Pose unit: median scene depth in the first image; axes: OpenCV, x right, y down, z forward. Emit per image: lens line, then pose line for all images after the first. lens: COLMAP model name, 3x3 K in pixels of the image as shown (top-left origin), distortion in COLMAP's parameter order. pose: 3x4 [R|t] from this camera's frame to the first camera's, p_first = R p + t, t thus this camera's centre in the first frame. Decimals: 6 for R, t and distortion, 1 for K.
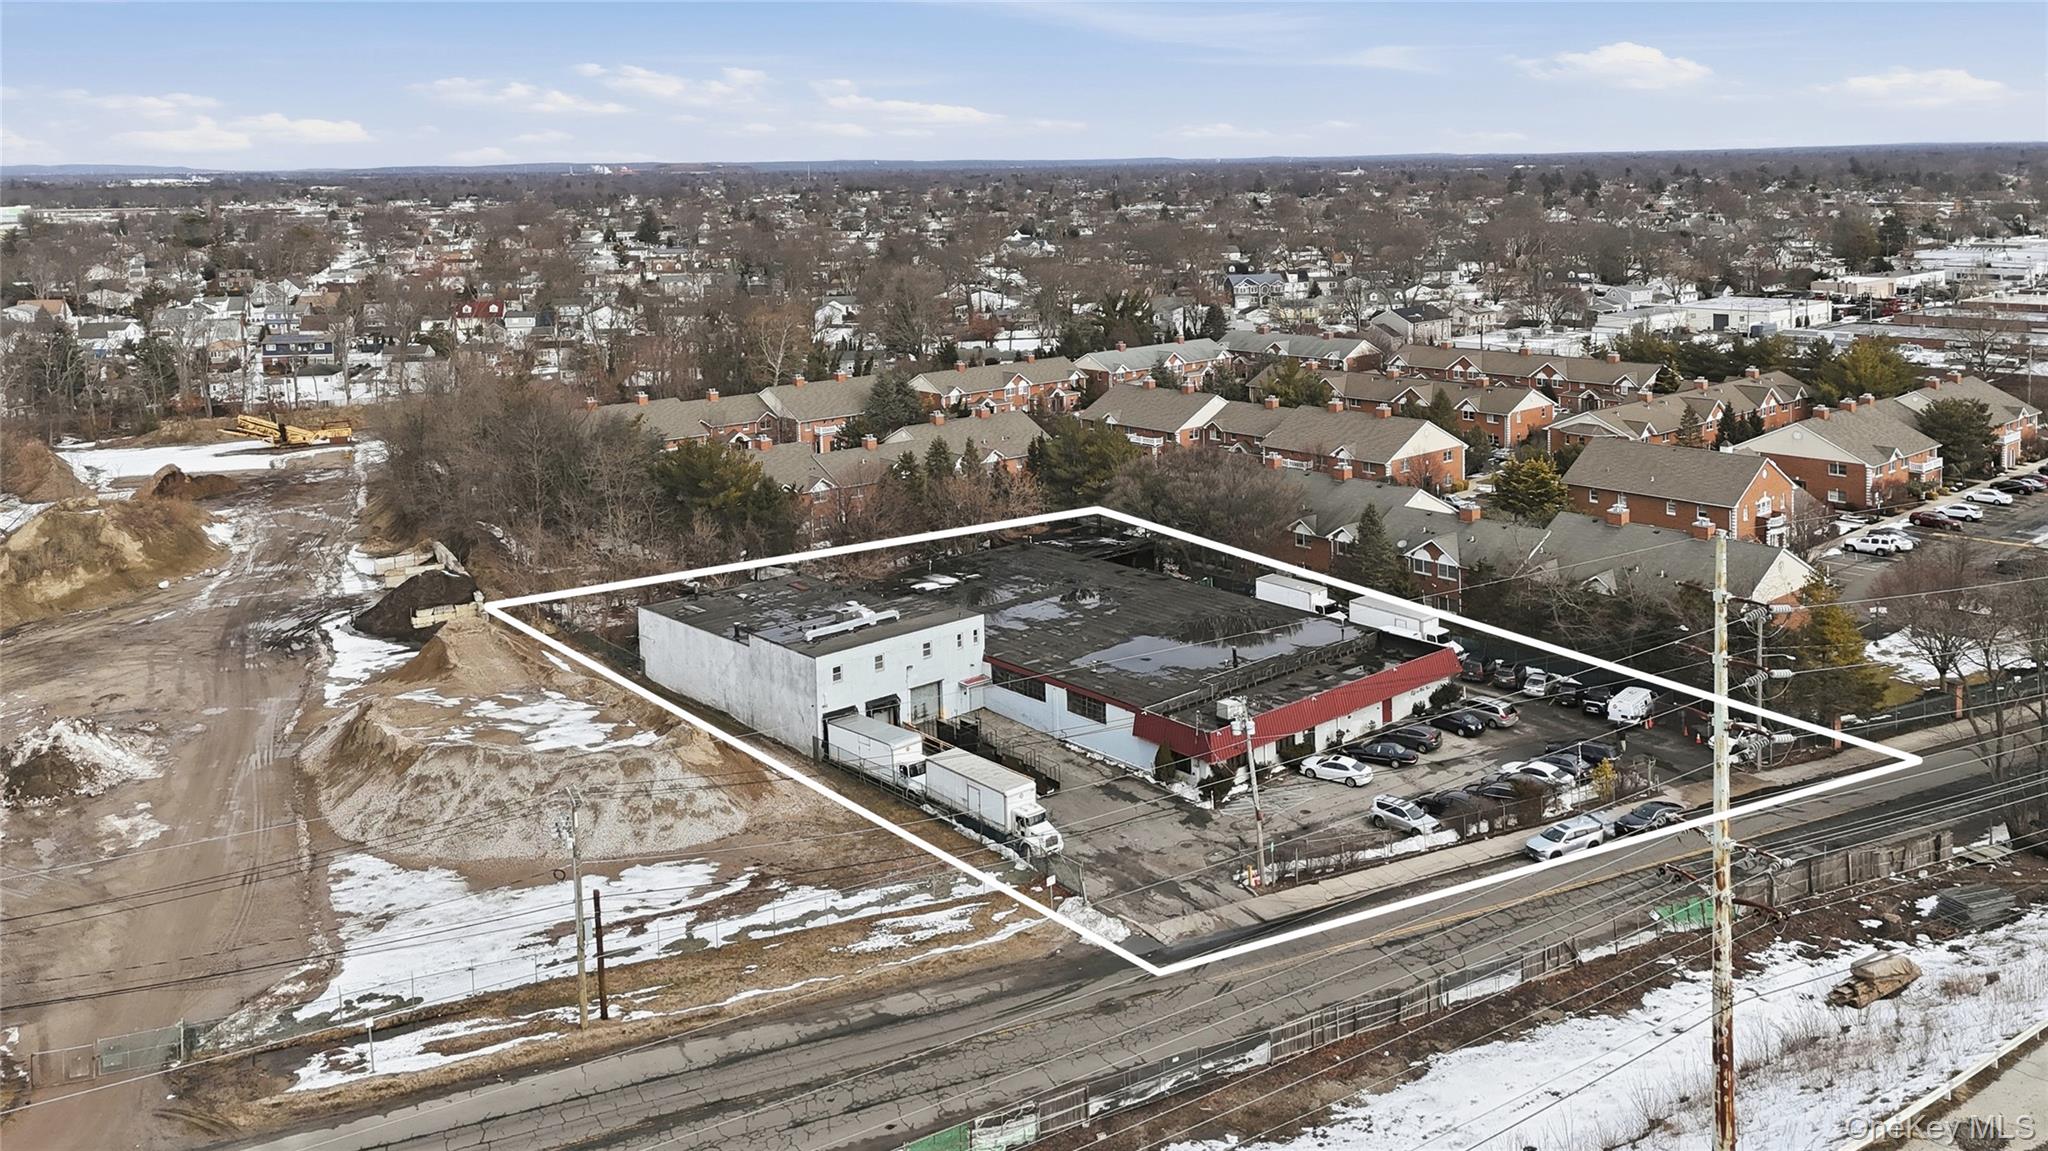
lens RADIAL K [[1510.6, 0, 1024.0], [0, 1510.6, 575.5], [0, 0, 1]] dist [0.028983, -0.001392]
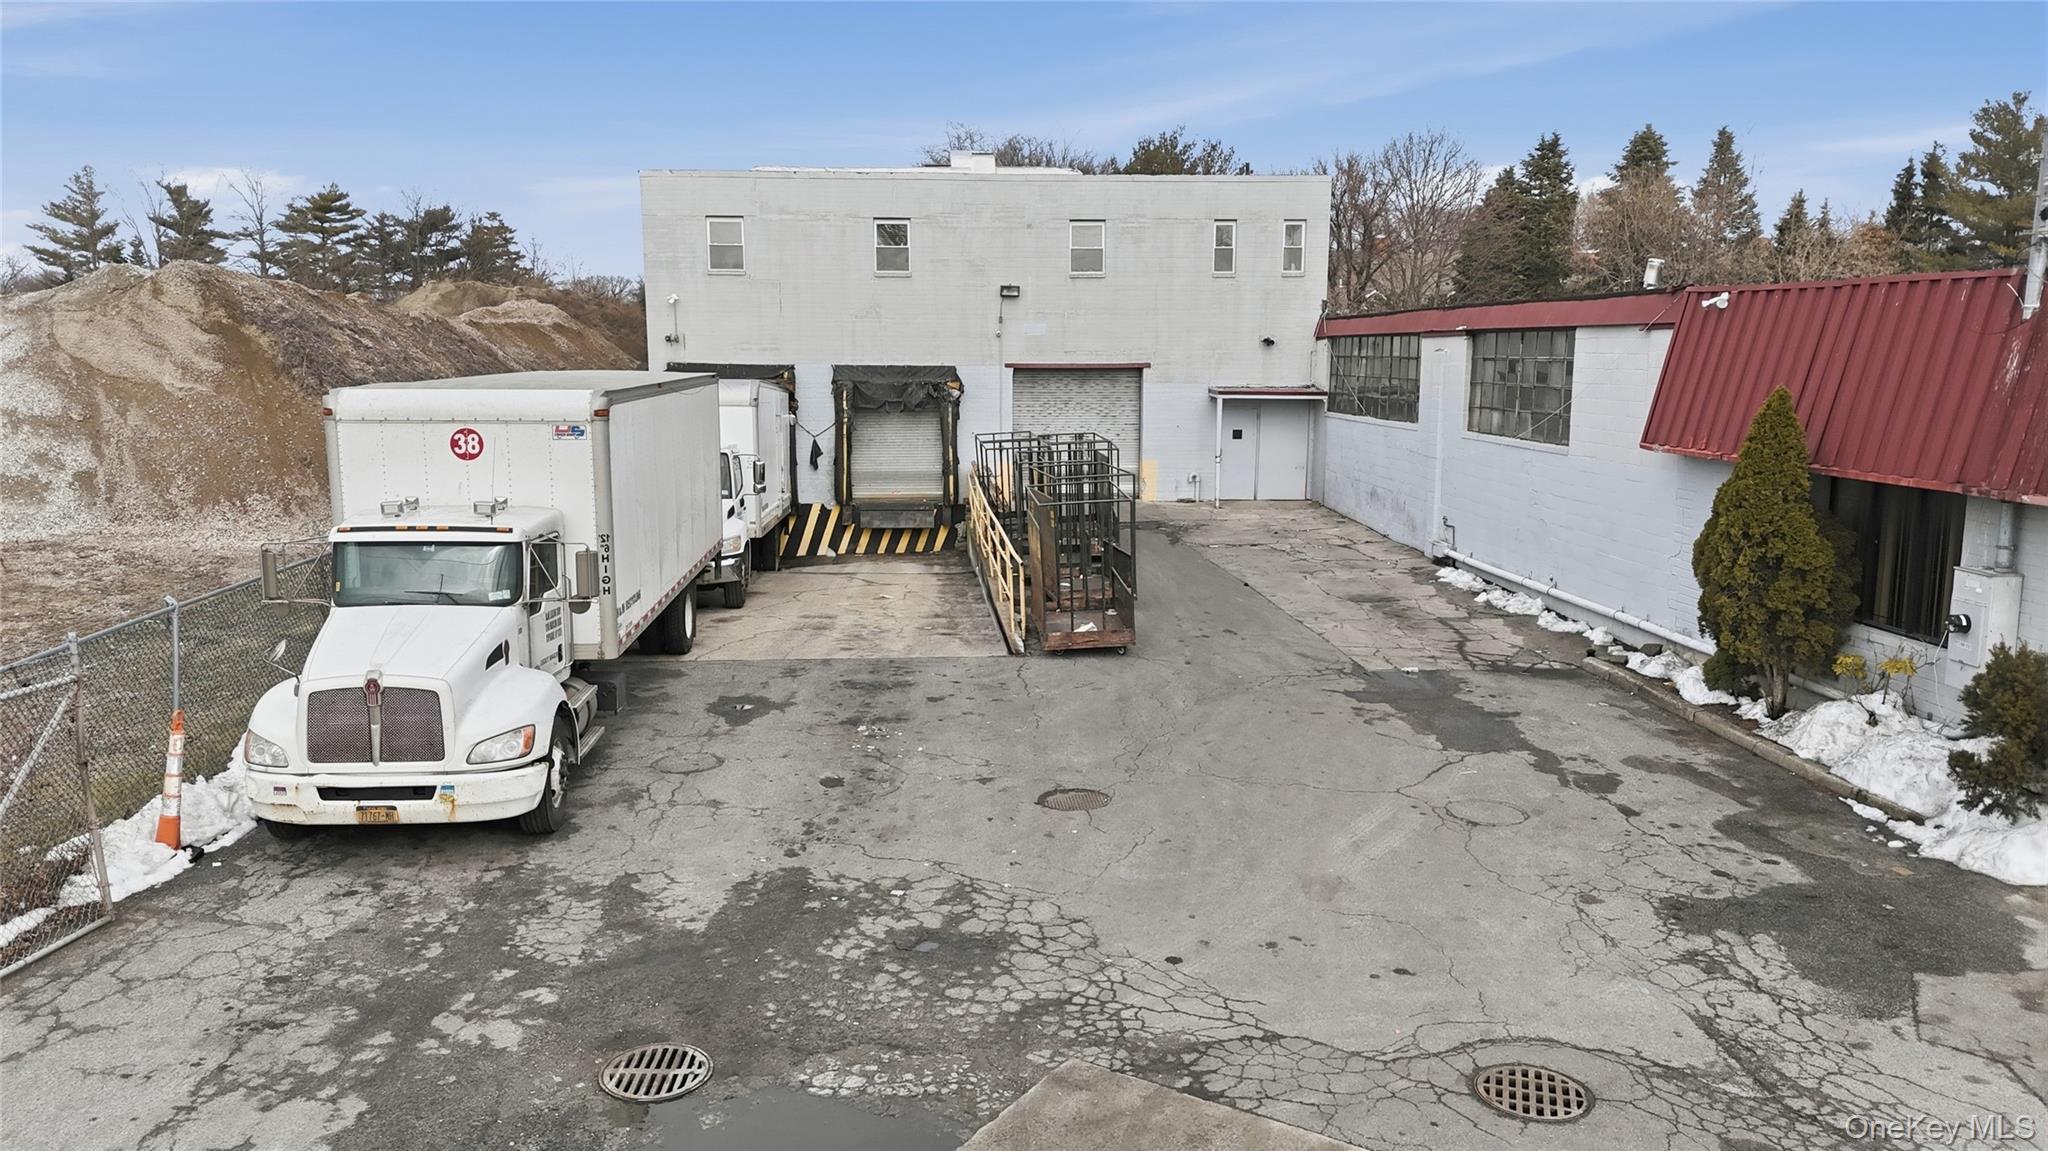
lens RADIAL K [[1510.6, 0, 1024.0], [0, 1510.6, 575.5], [0, 0, 1]] dist [0.028983, -0.001392]
pose [[0.804353, 0.110436, -0.583798, 0.120999], [-0.171434, 0.983922, -0.050074, 0.144379], [0.568882, 0.140360, 0.810353, 0.825965]]
